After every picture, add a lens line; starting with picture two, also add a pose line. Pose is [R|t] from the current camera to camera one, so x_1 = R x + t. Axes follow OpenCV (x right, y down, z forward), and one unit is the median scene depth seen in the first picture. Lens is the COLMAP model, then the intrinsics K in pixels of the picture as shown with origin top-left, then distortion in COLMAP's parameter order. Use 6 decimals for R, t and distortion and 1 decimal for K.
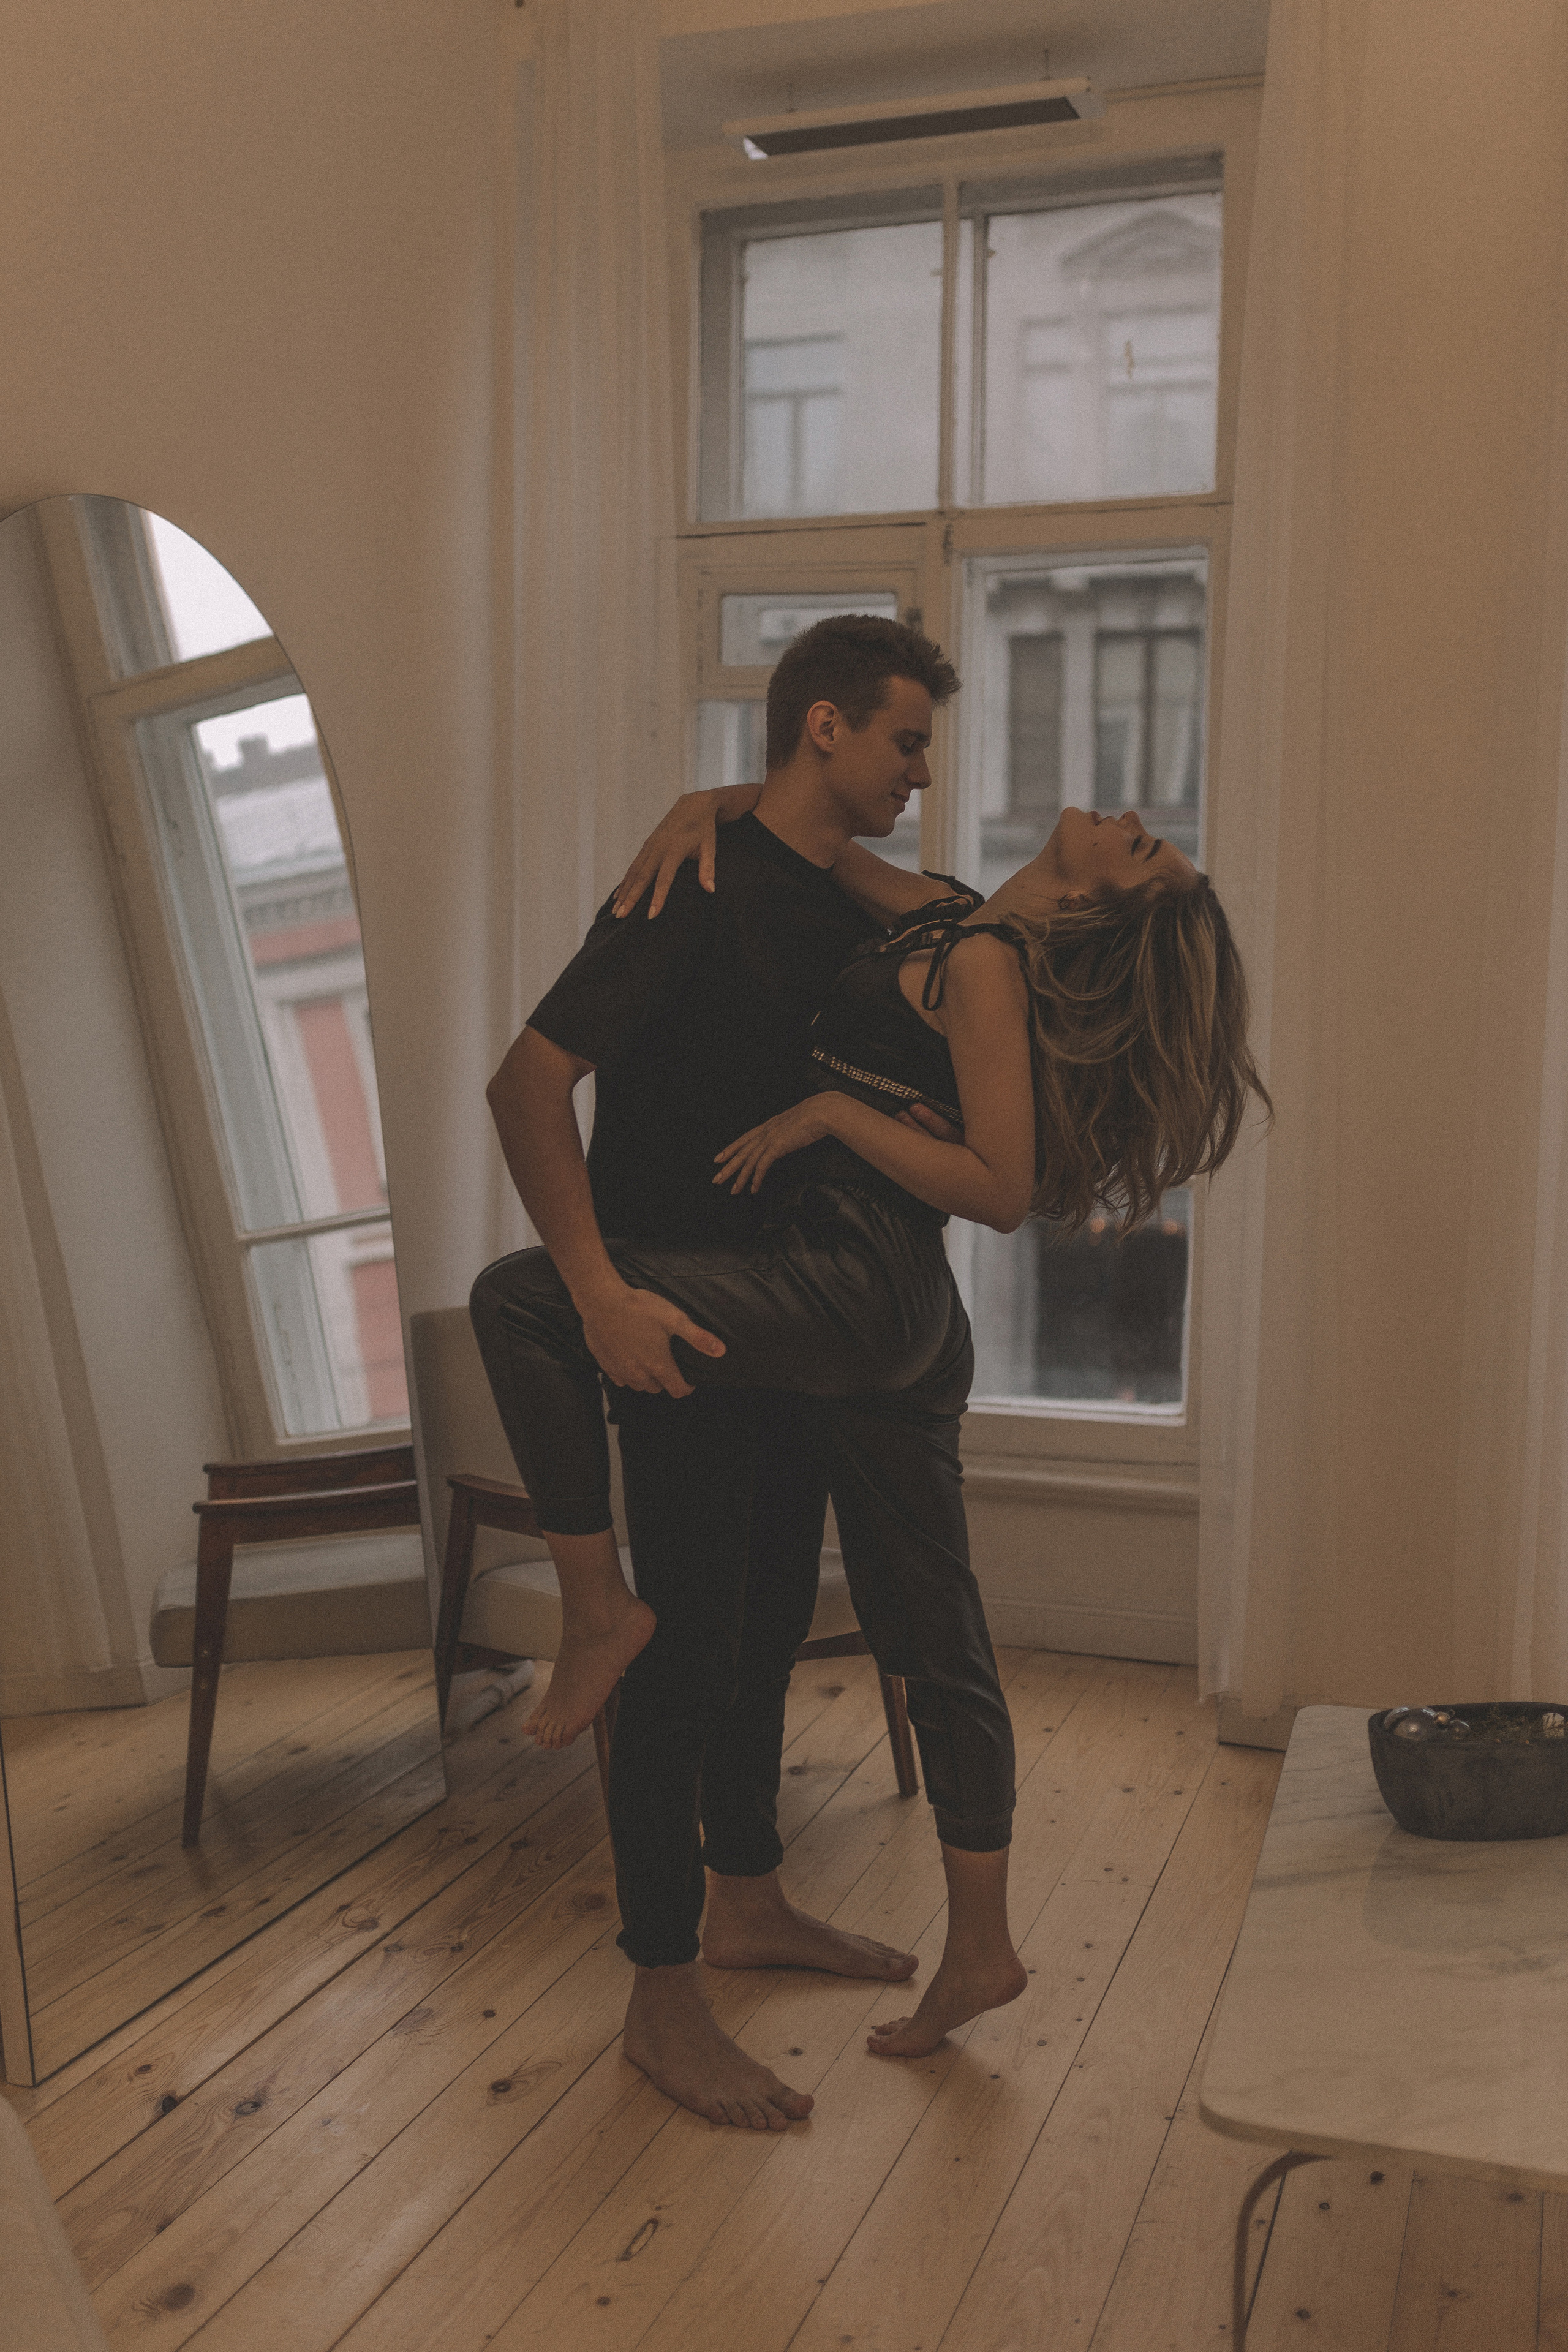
lens RADIAL K [[2392.2, 0, 798.5], [0, 2392.2, 1221.3], [0, 0, 1]] dist [0.005924, 0.000000]
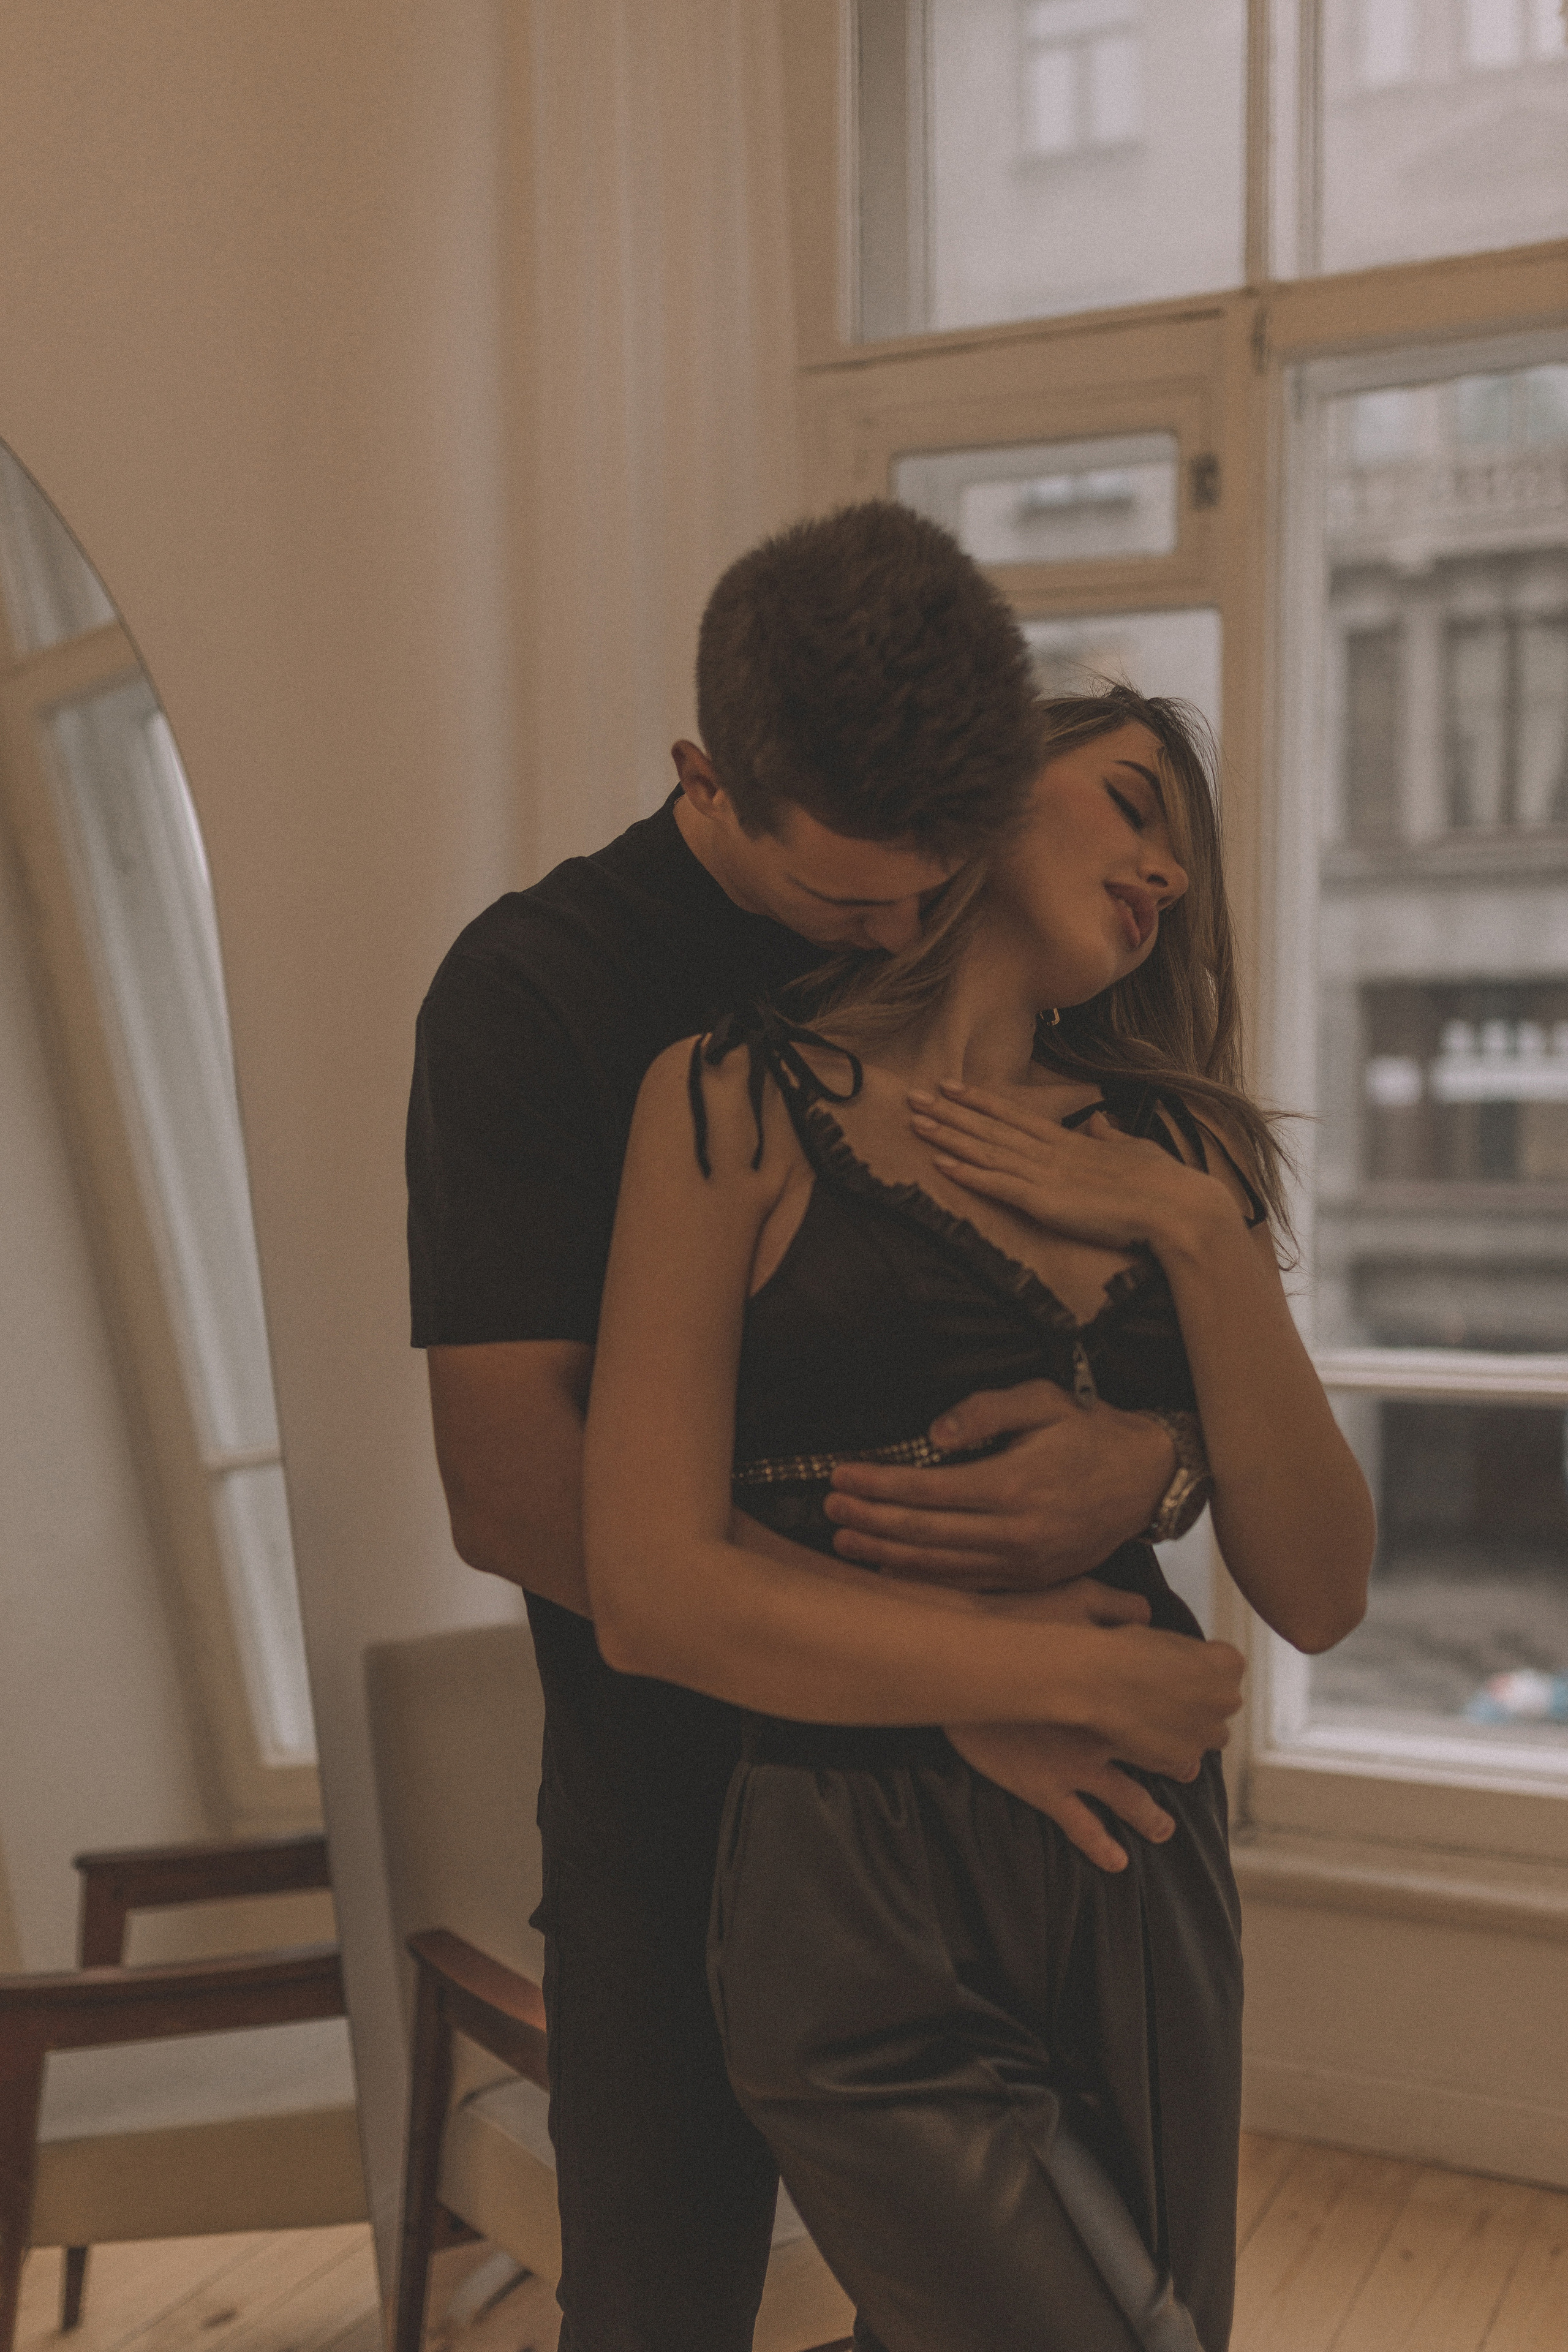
lens RADIAL K [[2539.8, 0, 776.7], [0, 2539.8, 1298.6], [0, 0, 1]] dist [0.013887, 0.000000]
pose [[0.991563, -0.008473, -0.129352, 0.022595], [0.008414, 0.999964, -0.001005, -0.042887], [0.129356, -0.000092, 0.991598, 0.351652]]
